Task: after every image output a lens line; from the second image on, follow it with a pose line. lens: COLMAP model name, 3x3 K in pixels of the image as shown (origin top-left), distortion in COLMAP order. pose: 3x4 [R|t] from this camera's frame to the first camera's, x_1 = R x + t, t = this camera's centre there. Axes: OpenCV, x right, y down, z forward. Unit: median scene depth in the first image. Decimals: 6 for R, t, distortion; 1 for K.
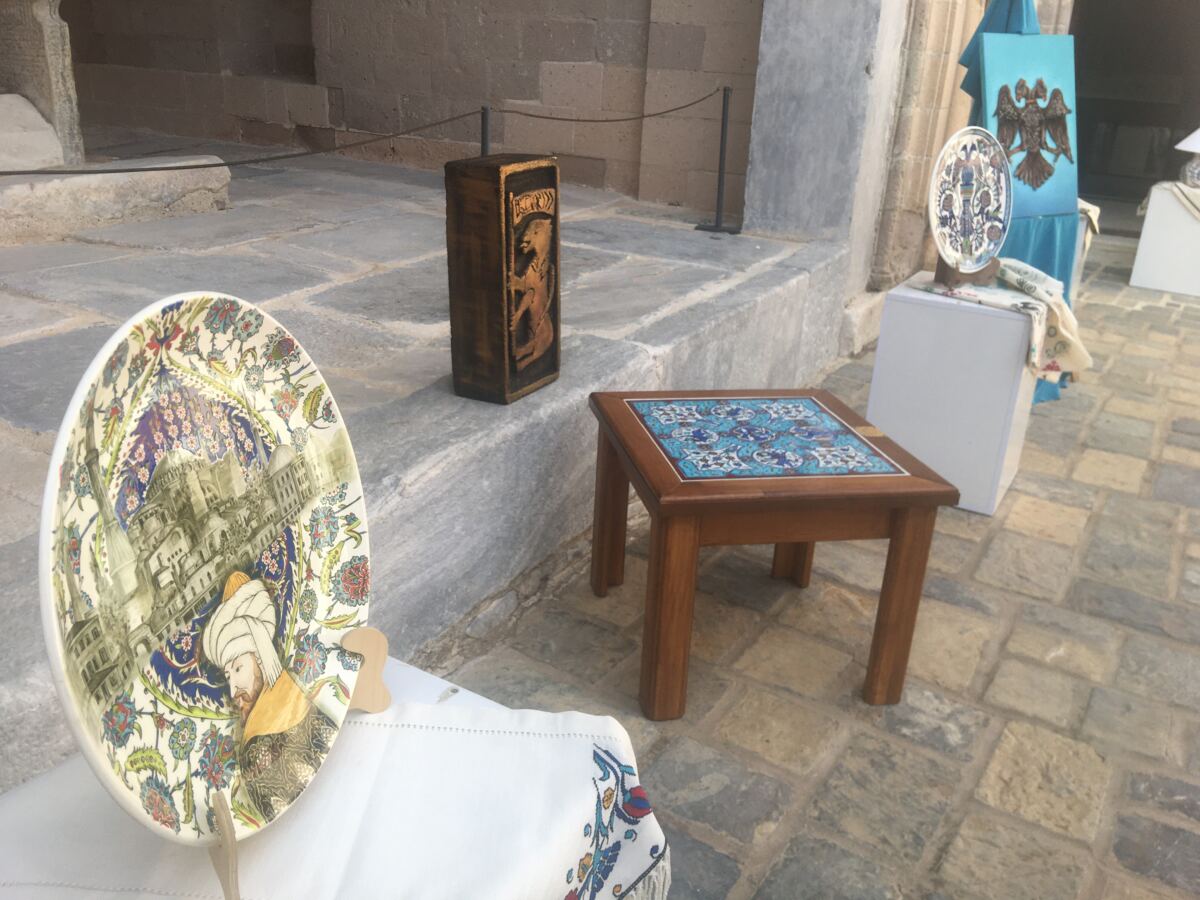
lens RADIAL K [[1004.4, 0, 600.0], [0, 1004.4, 450.0], [0, 0, 1]] dist [0.012757, -0.059770]
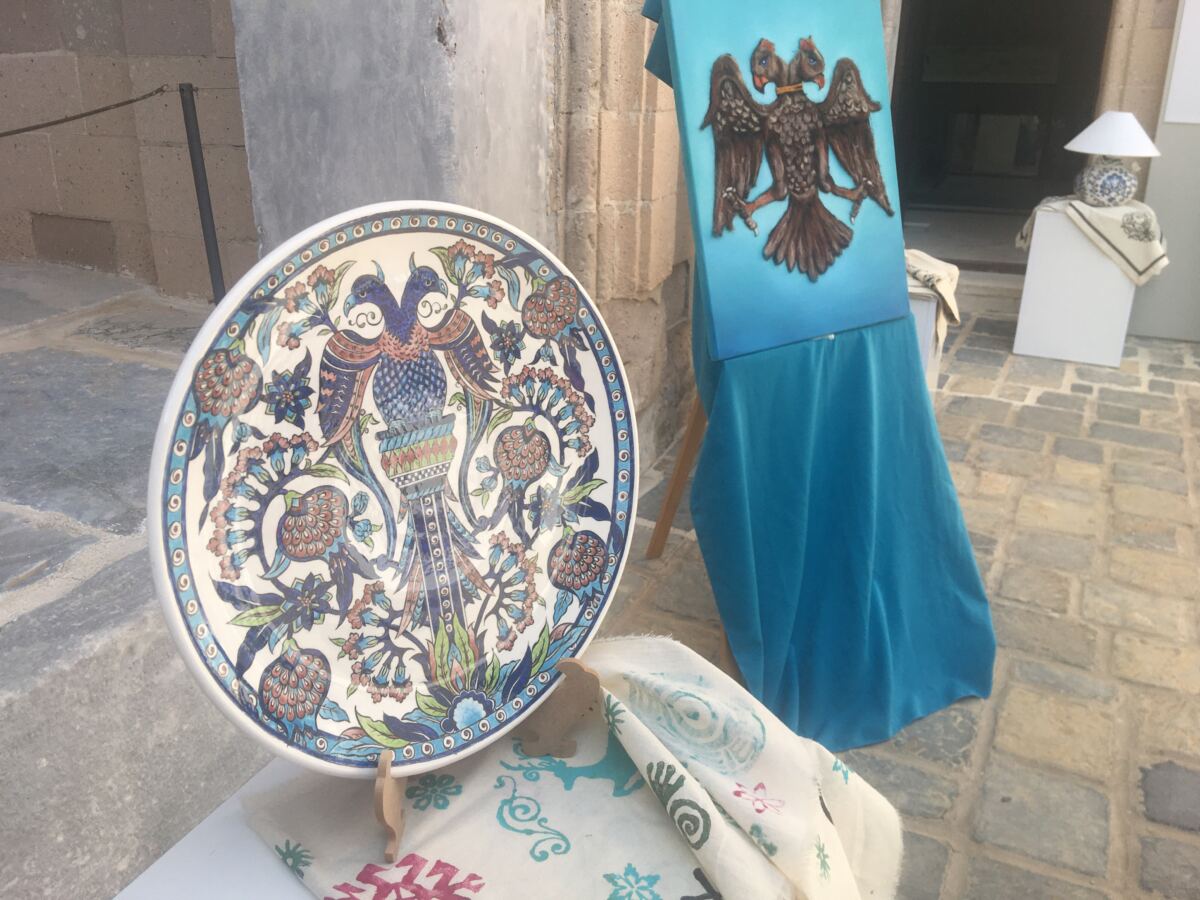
lens RADIAL K [[1051.3, 0, 600.0], [0, 1051.3, 450.0], [0, 0, 1]] dist [0.071513, -0.108463]
pose [[0.990945, -0.075705, 0.110890, 0.295494], [0.078008, 0.996815, -0.016570, -0.194027], [-0.109282, 0.025070, 0.993695, 0.567017]]
